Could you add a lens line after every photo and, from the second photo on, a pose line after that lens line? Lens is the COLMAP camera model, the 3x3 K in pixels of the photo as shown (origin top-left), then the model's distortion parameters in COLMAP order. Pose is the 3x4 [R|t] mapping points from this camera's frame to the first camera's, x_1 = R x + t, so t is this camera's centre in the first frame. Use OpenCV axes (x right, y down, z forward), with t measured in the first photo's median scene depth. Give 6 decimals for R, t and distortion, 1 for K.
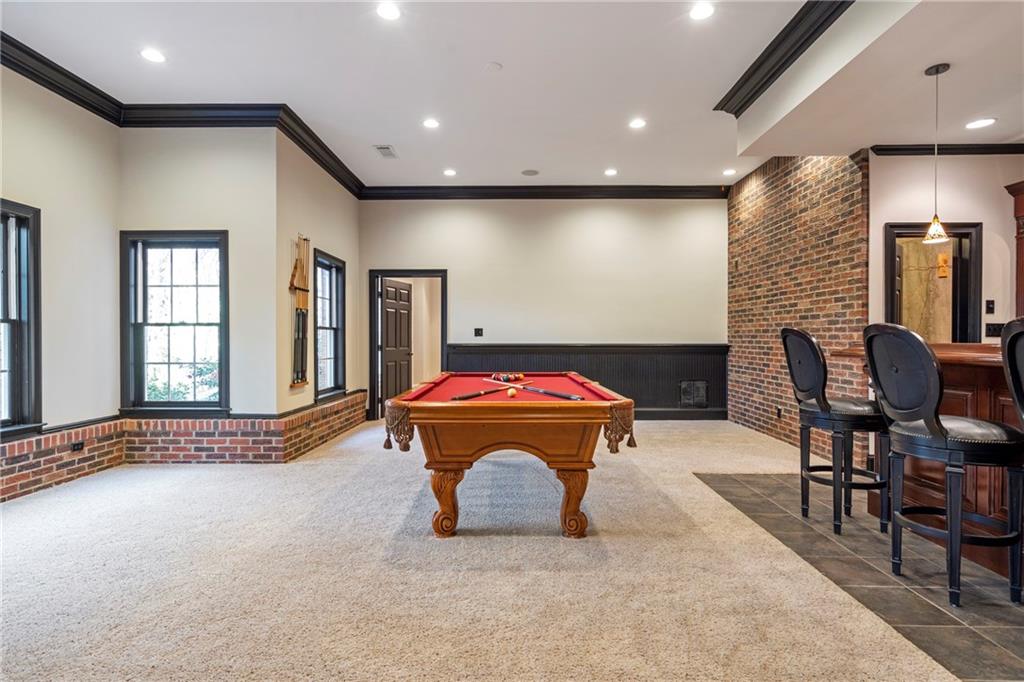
lens RADIAL K [[534.5, 0, 516.9], [0, 534.5, 339.3], [0, 0, 1]] dist [0.001470, 0.000902]
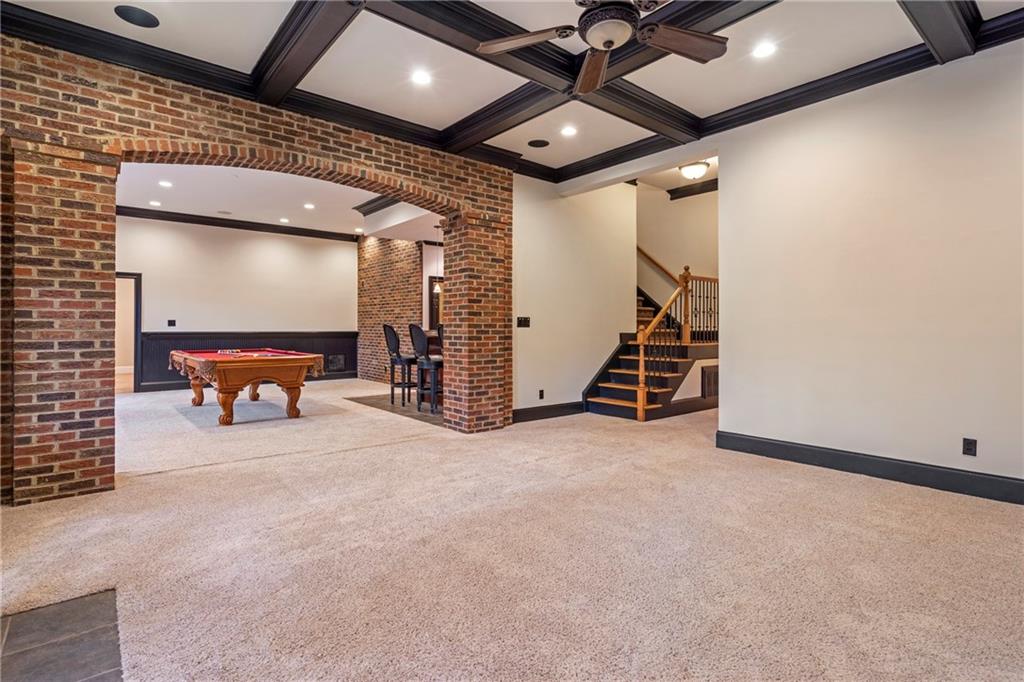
lens RADIAL K [[503.7, 0, 516.7], [0, 503.7, 330.1], [0, 0, 1]] dist [0.002009, 0.000064]
pose [[0.769824, -0.001828, 0.638254, -0.353810], [-0.000996, 0.999991, 0.004066, -0.003462], [-0.638256, -0.003766, 0.769815, -0.819431]]
